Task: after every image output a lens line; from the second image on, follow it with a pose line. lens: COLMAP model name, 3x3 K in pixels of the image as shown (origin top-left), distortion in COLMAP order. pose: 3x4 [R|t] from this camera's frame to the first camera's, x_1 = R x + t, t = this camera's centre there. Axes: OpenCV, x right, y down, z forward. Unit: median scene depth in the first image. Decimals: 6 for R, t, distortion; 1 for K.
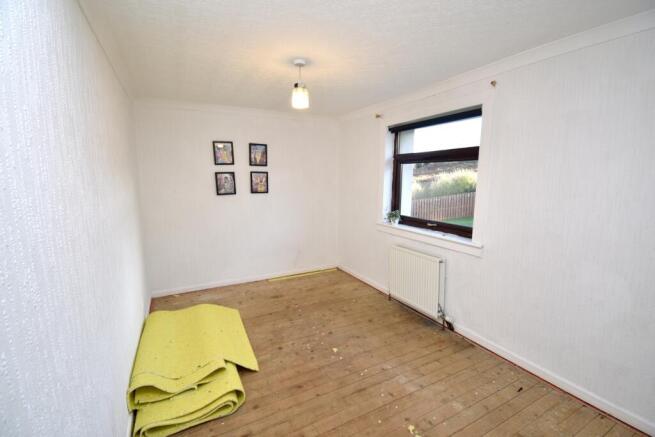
lens RADIAL K [[301.5, 0, 327.0], [0, 301.5, 218.2], [0, 0, 1]] dist [0.000825, -0.000357]
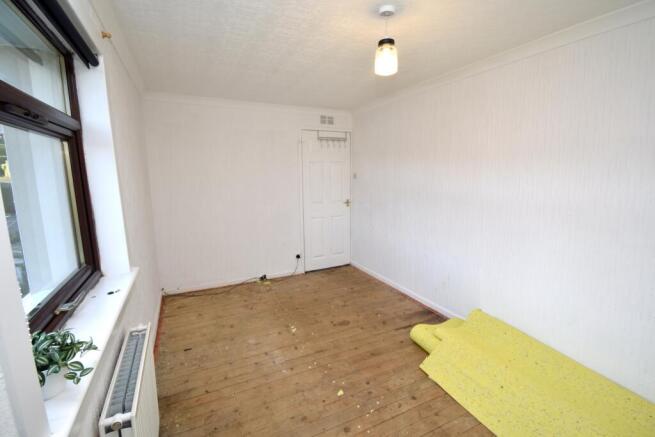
lens RADIAL K [[301.5, 0, 328.3], [0, 301.5, 219.1], [0, 0, 1]] dist [0.000825, -0.000357]
pose [[-0.999151, 0.004616, 0.040936, 0.027862], [0.016363, 0.956426, 0.291517, -0.248081], [-0.037807, 0.291939, -0.955689, 1.829604]]
